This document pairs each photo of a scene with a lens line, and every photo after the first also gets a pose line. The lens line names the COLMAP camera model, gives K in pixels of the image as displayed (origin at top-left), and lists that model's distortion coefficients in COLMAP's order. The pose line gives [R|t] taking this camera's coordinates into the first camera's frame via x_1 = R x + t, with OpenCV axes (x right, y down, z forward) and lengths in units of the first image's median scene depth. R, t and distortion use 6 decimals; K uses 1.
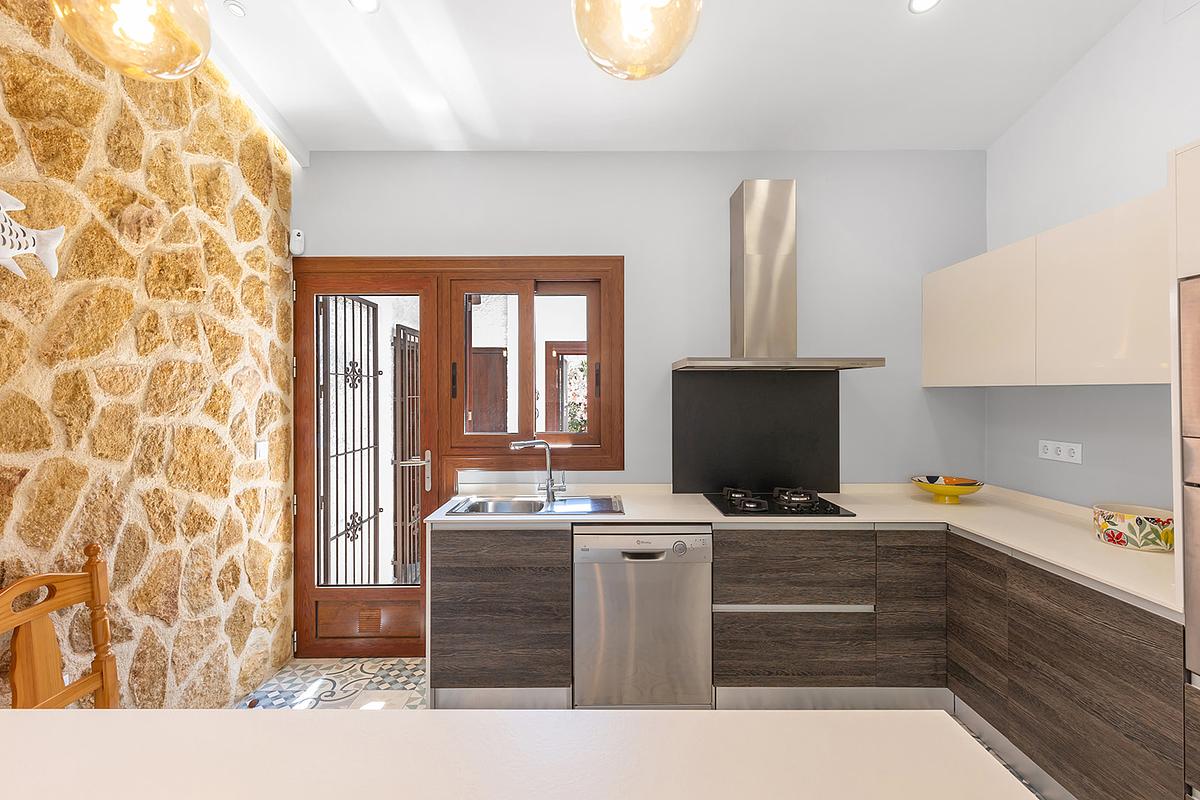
lens RADIAL K [[540.6, 0, 597.8], [0, 540.6, 389.0], [0, 0, 1]] dist [0.002453, -0.000185]
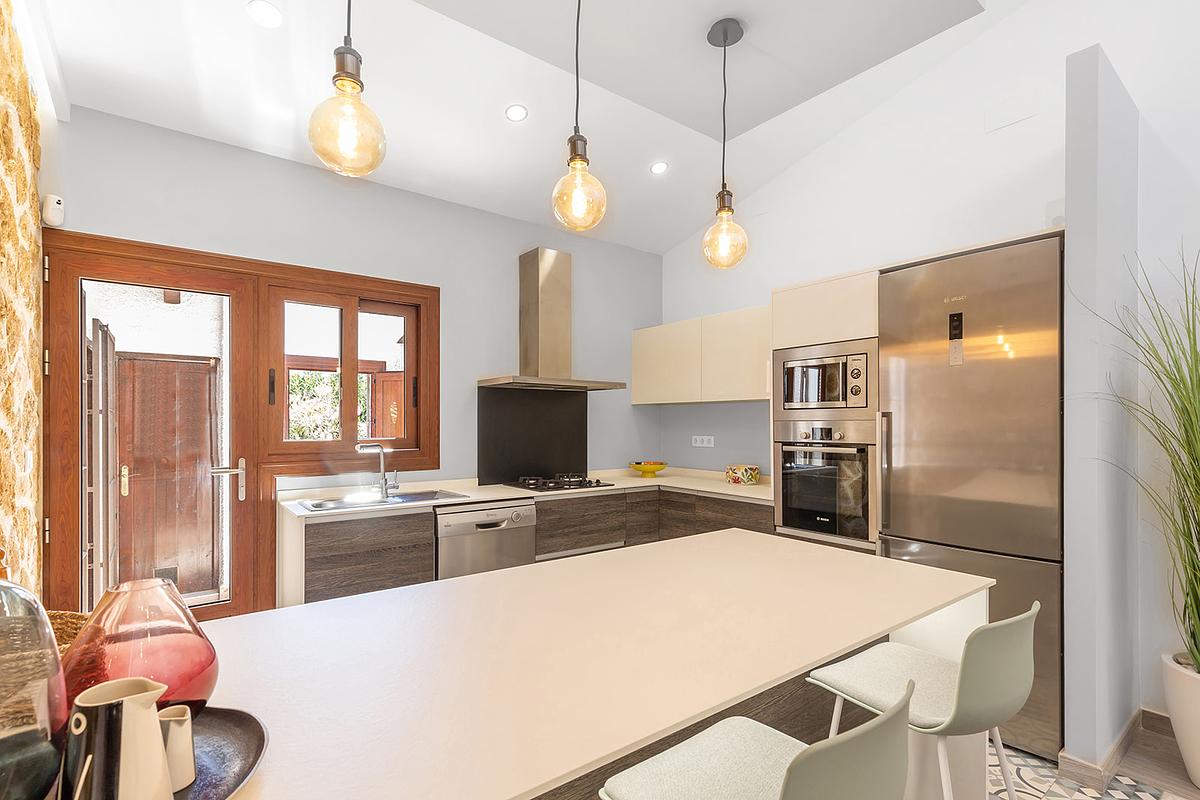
lens RADIAL K [[548.1, 0, 605.2], [0, 548.1, 421.1], [0, 0, 1]] dist [0.000682, -0.000080]
pose [[0.792024, 0.003676, 0.610480, -0.488230], [-0.005466, 0.999984, 0.001070, 0.052105], [-0.610466, -0.004185, 0.792031, -0.208348]]
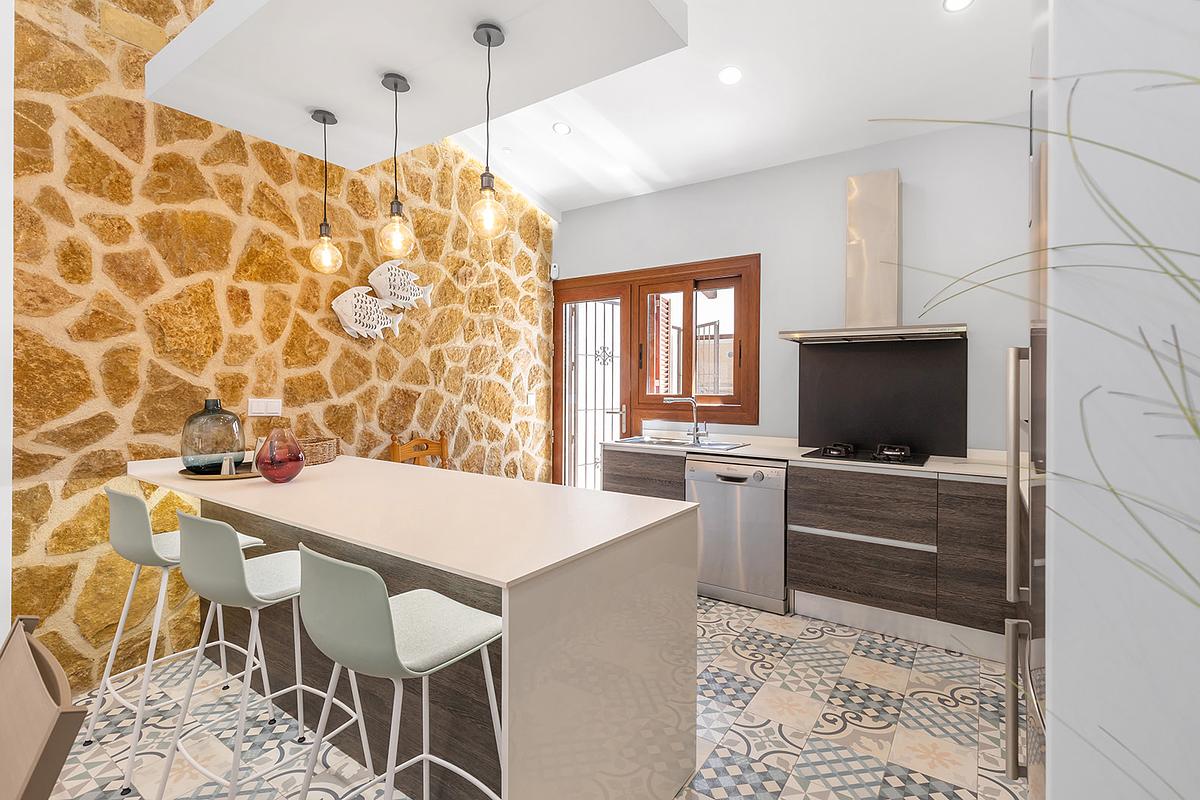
lens RADIAL K [[545.6, 0, 598.2], [0, 545.6, 384.1], [0, 0, 1]] dist [-0.000189, -0.000091]
pose [[0.827290, 0.007256, -0.561728, 0.553914], [-0.006317, 0.999974, 0.003614, 0.065576], [0.561739, 0.000559, 0.827314, -0.309062]]
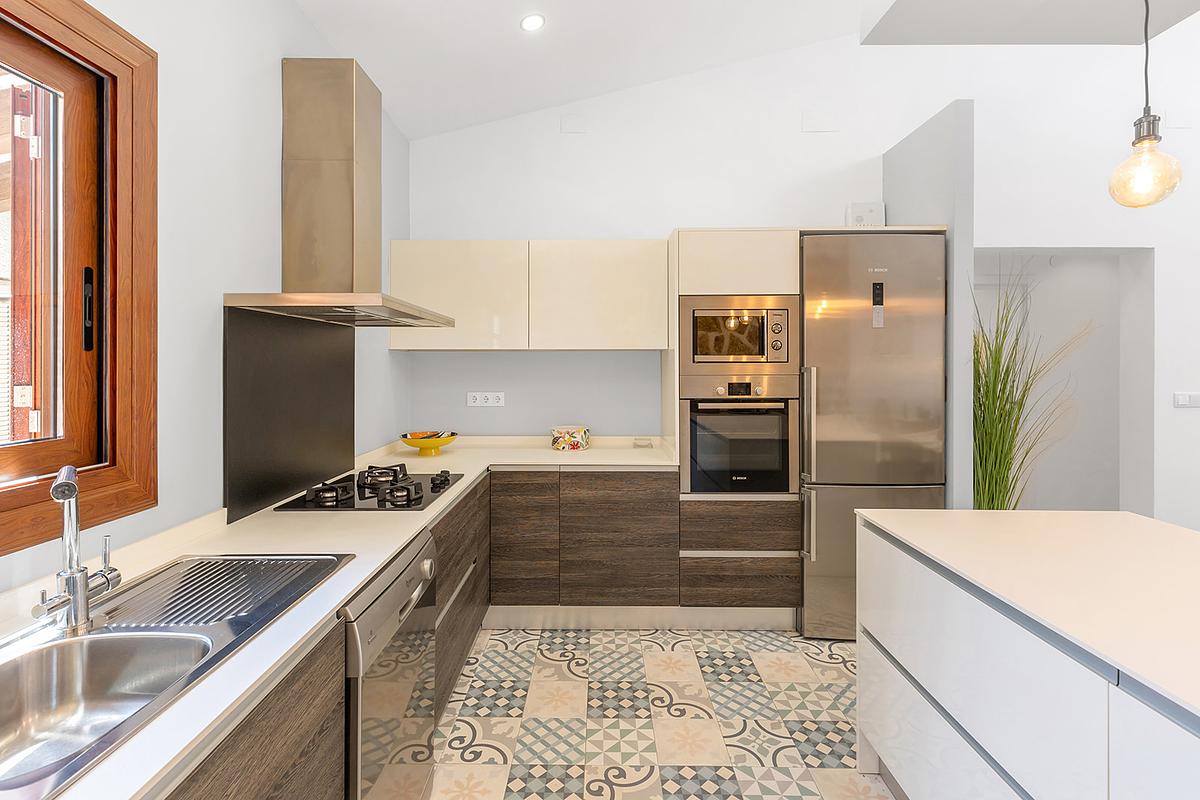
lens RADIAL K [[551.3, 0, 592.3], [0, 551.3, 362.8], [0, 0, 1]] dist [0.008864, 0.000006]
pose [[0.007522, 0.005463, 0.999957, -0.538201], [-0.005527, 0.999970, -0.005422, 0.031835], [-0.999956, -0.005486, 0.007552, 0.757487]]
